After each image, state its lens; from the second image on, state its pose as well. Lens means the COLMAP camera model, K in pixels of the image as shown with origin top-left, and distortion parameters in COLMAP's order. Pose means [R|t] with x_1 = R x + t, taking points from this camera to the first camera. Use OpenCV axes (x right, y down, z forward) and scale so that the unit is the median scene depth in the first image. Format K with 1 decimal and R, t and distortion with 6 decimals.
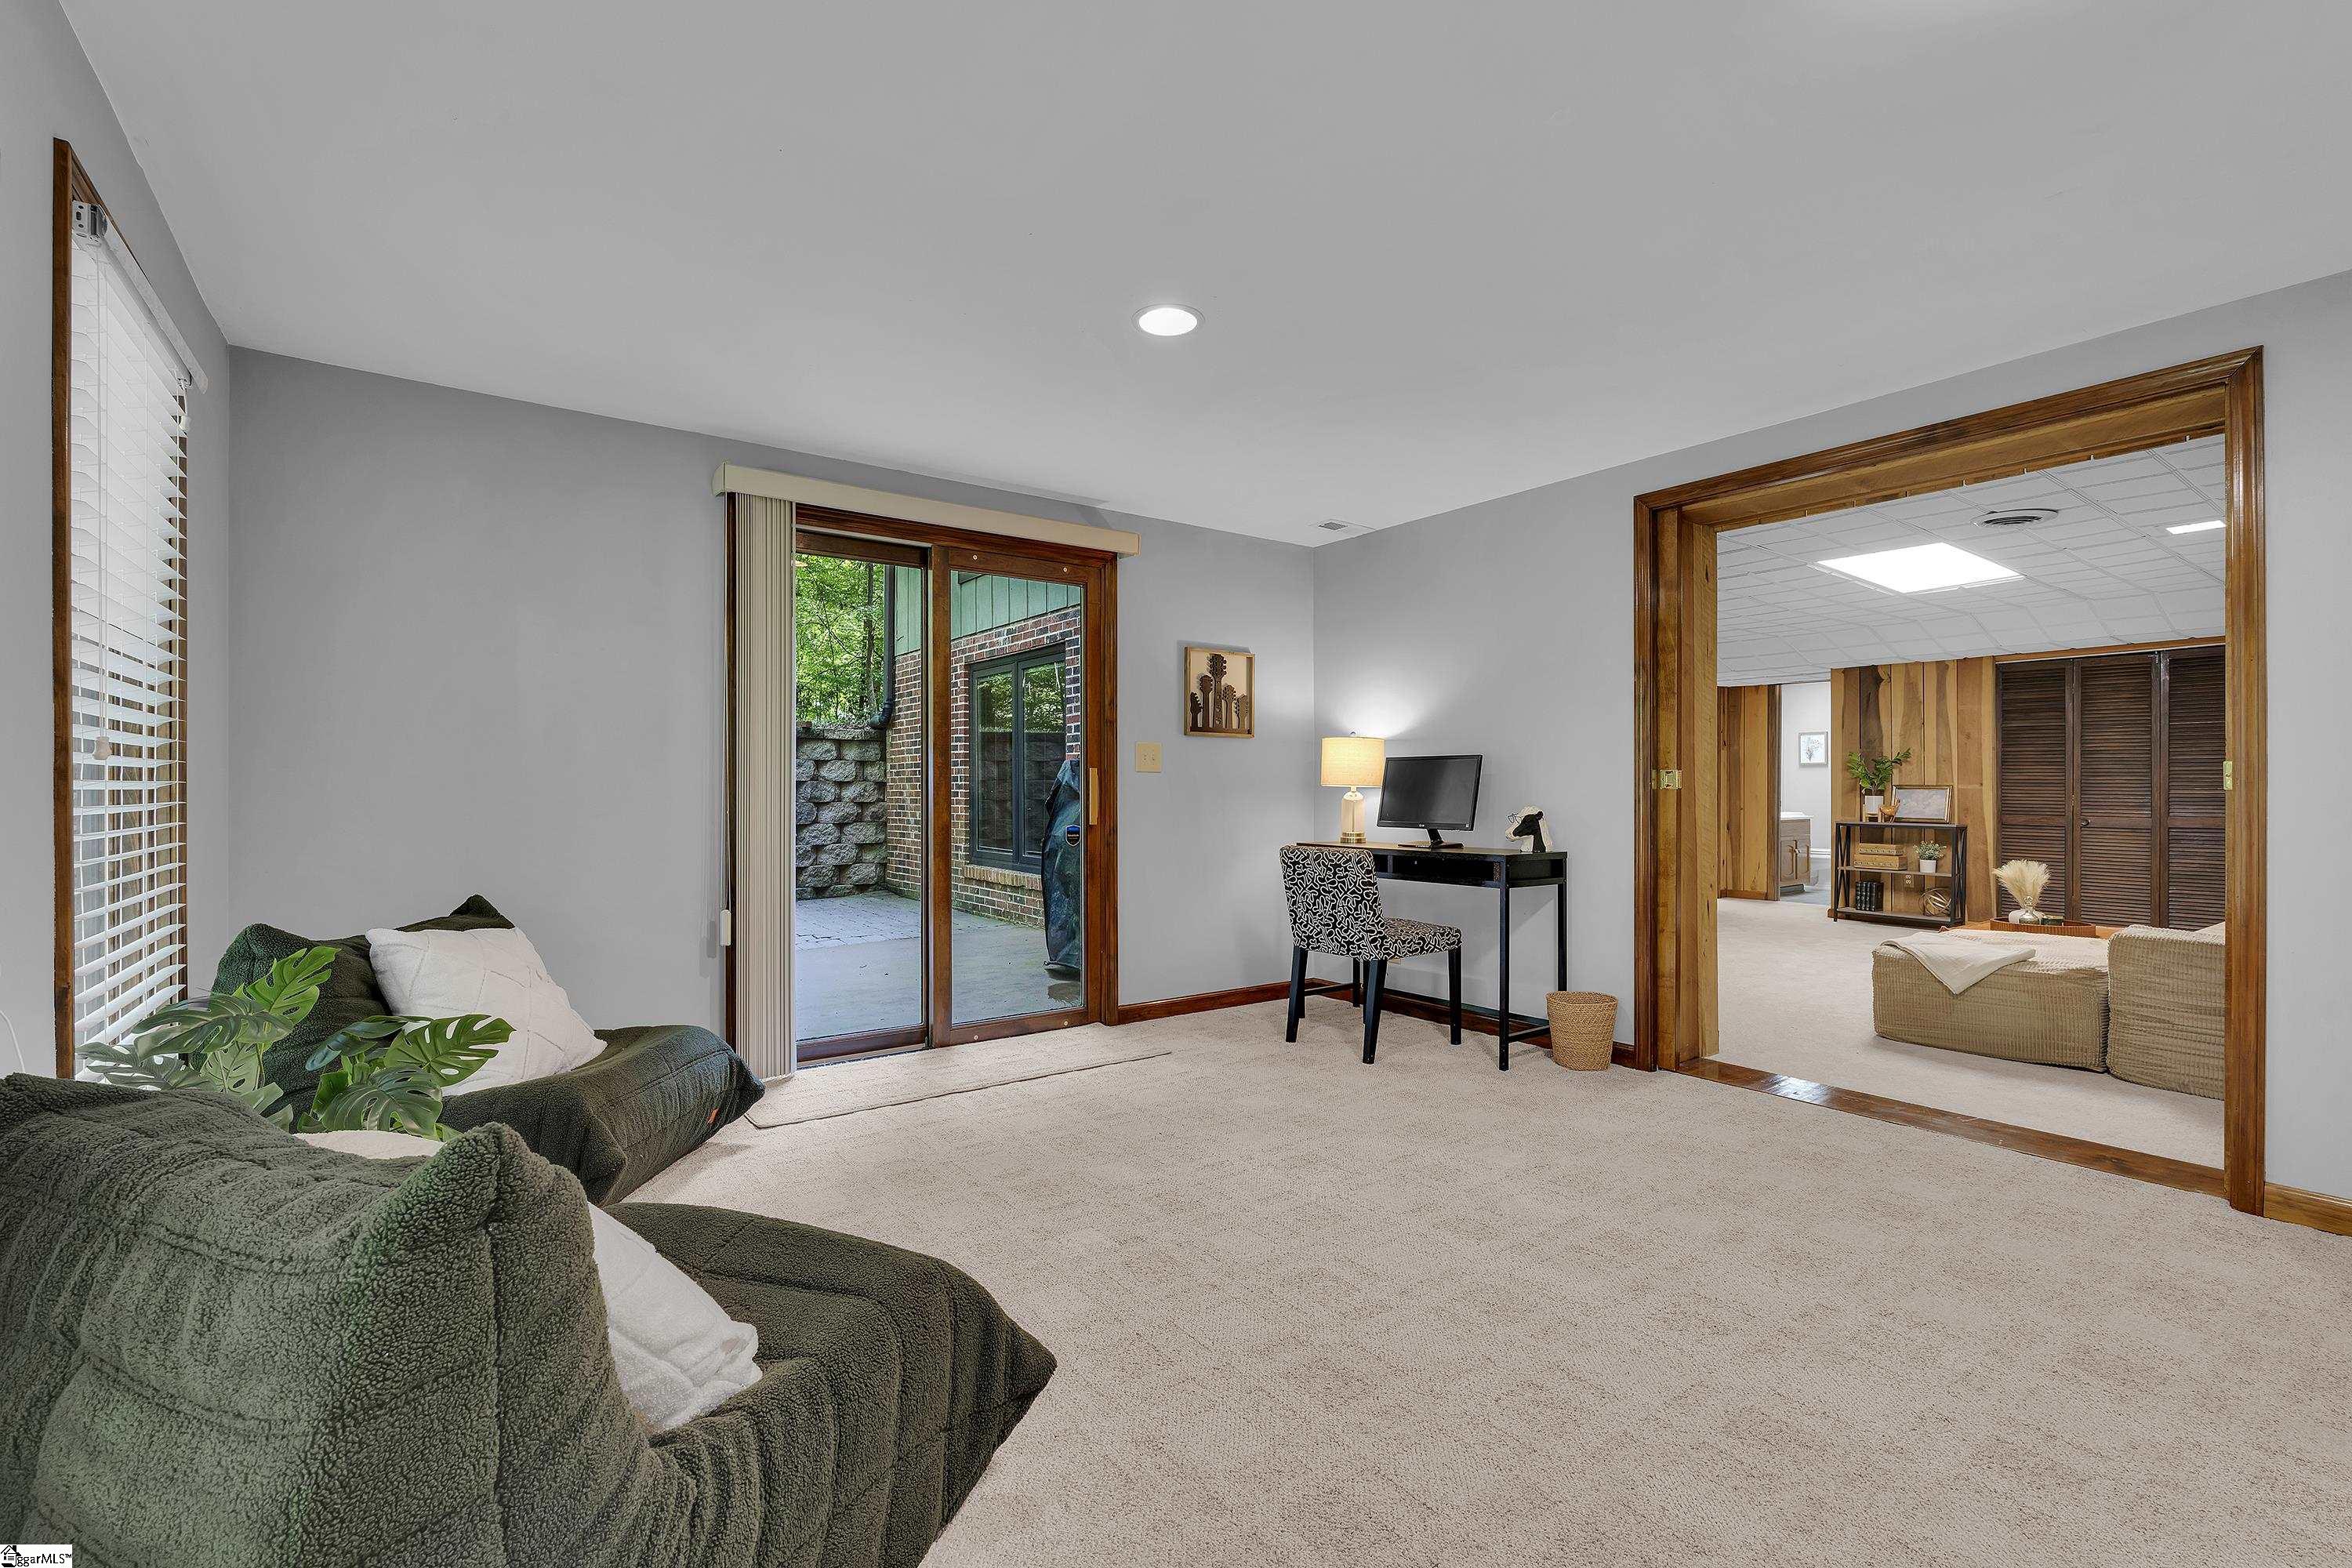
lens RADIAL K [[1023.5, 0, 1189.7], [0, 1023.5, 785.3], [0, 0, 1]] dist [-0.014412, 0.000648]
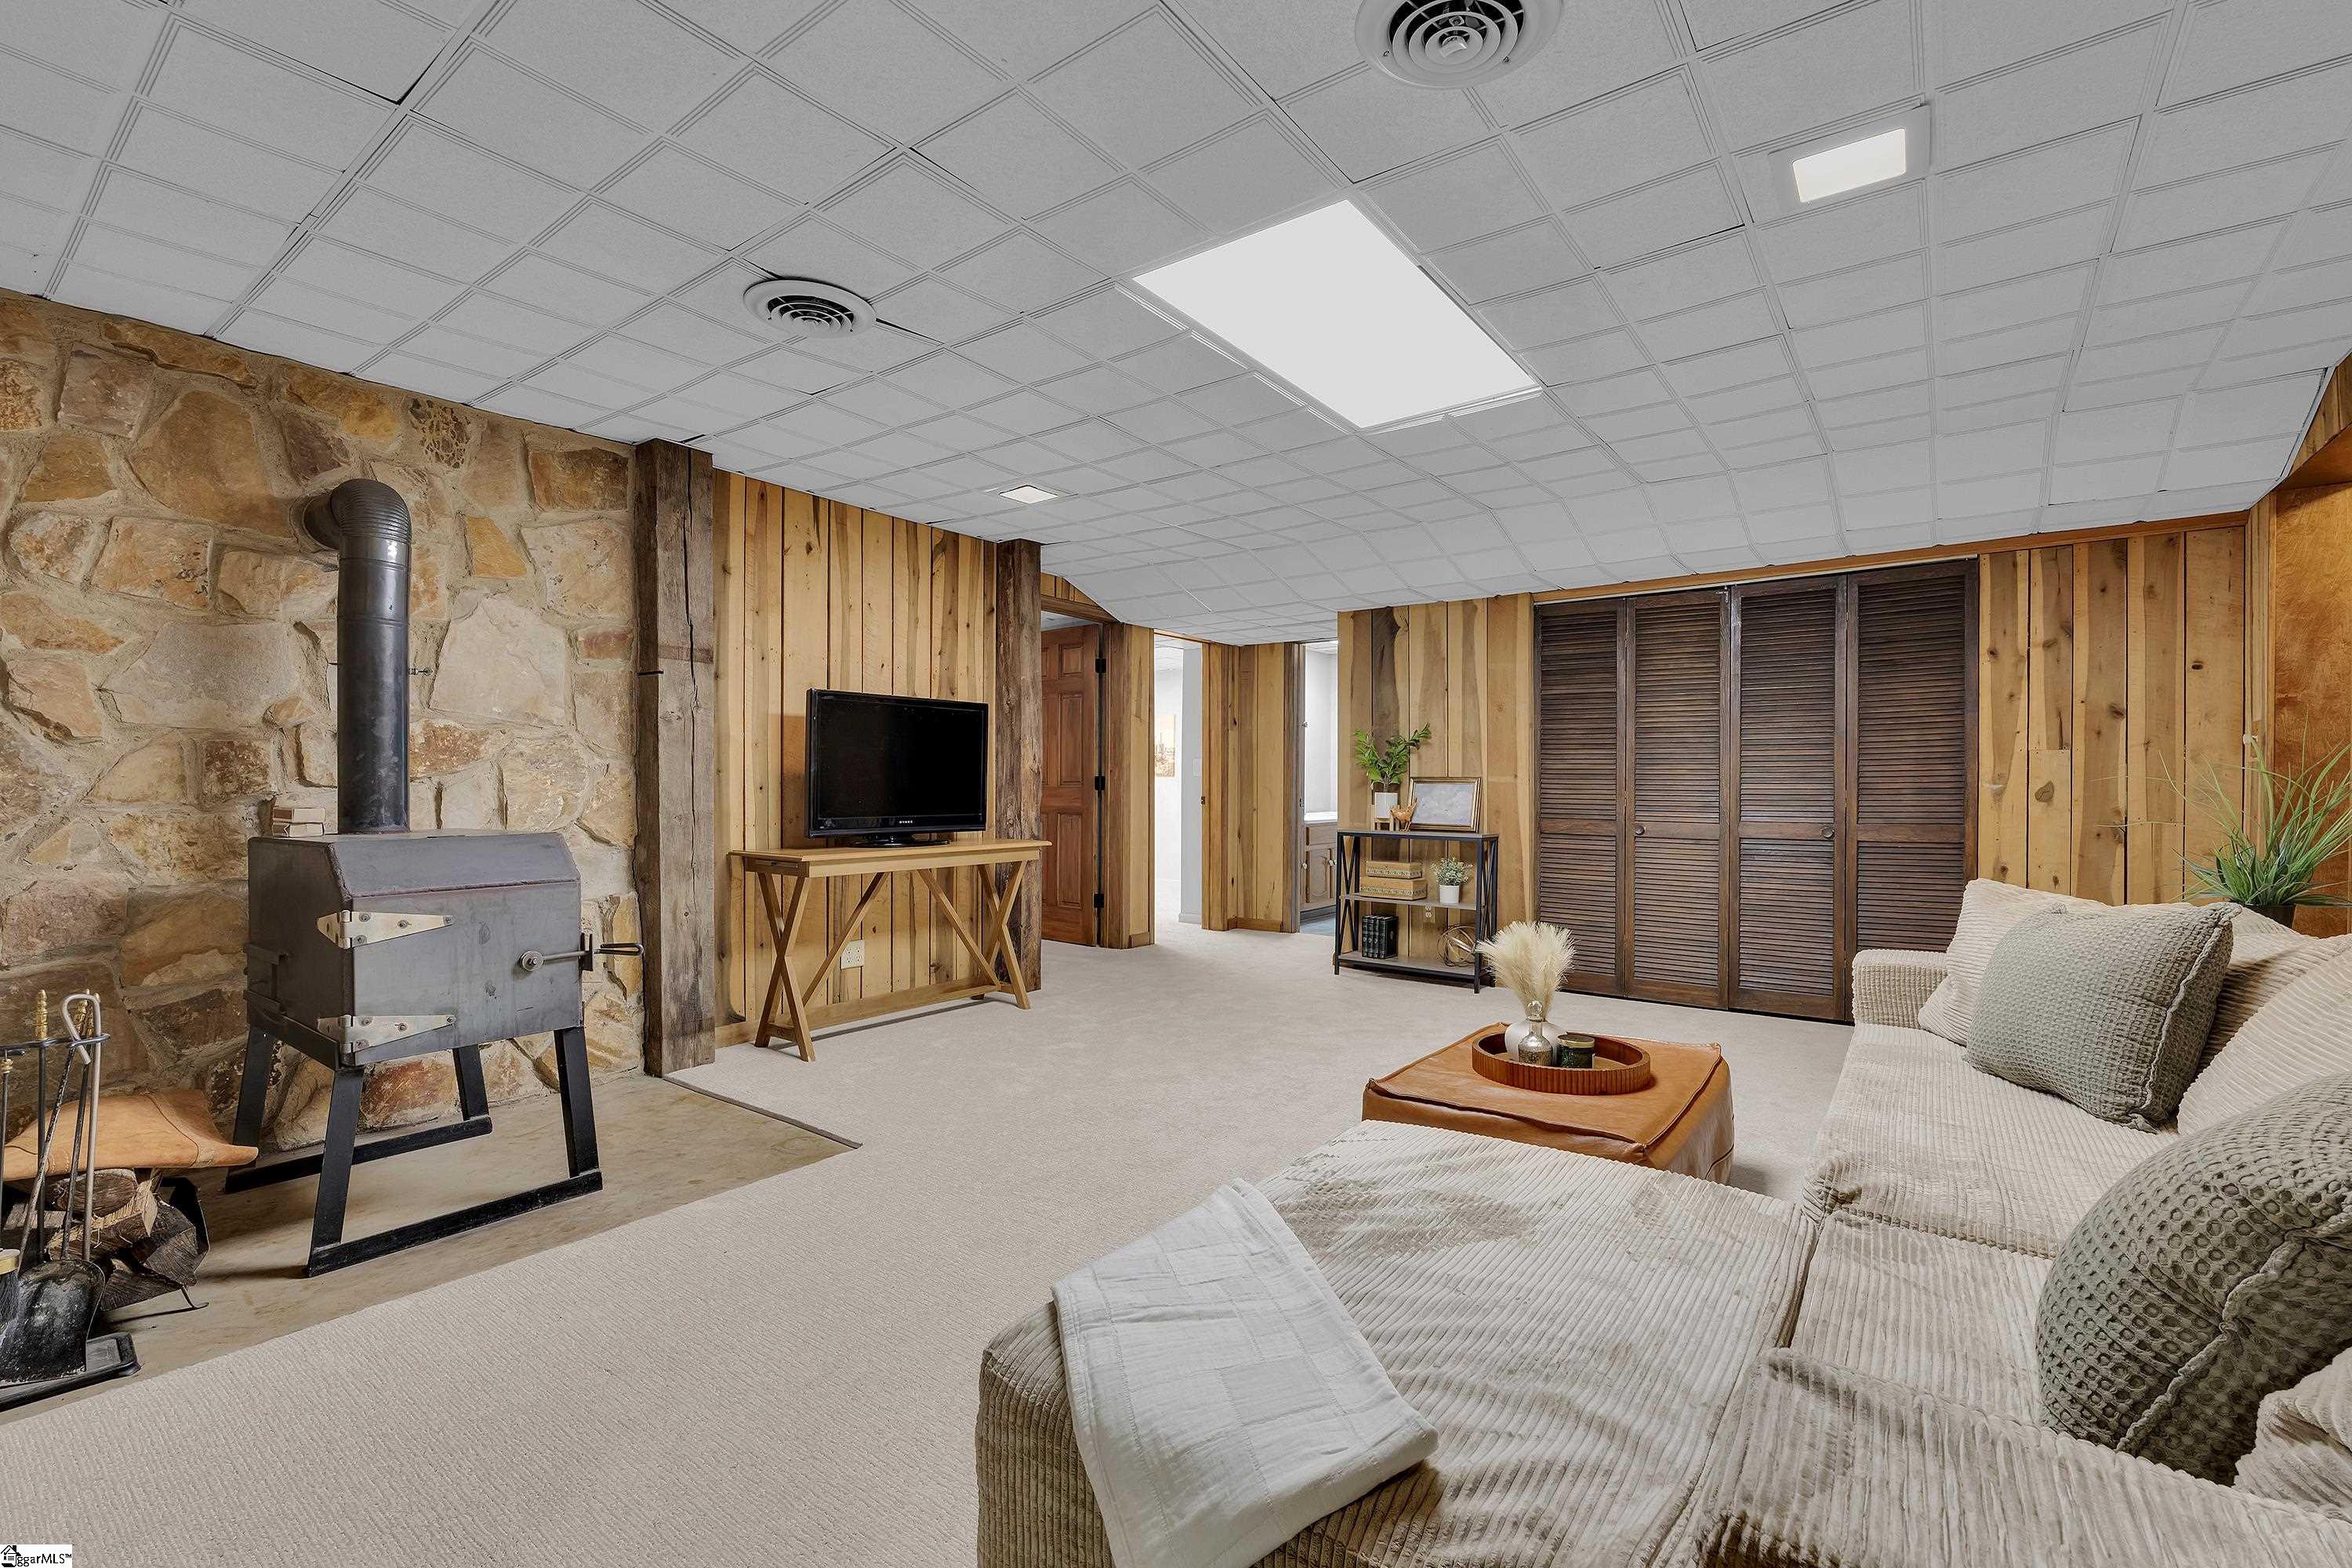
lens RADIAL K [[1023.5, 0, 1170.0], [0, 1023.5, 785.1], [0, 0, 1]] dist [-0.014412, 0.000648]
pose [[0.958901, -0.001170, 0.283739, 0.344018], [-0.000521, 0.999983, 0.005883, 0.001158], [-0.283741, -0.005789, 0.958883, 0.383671]]
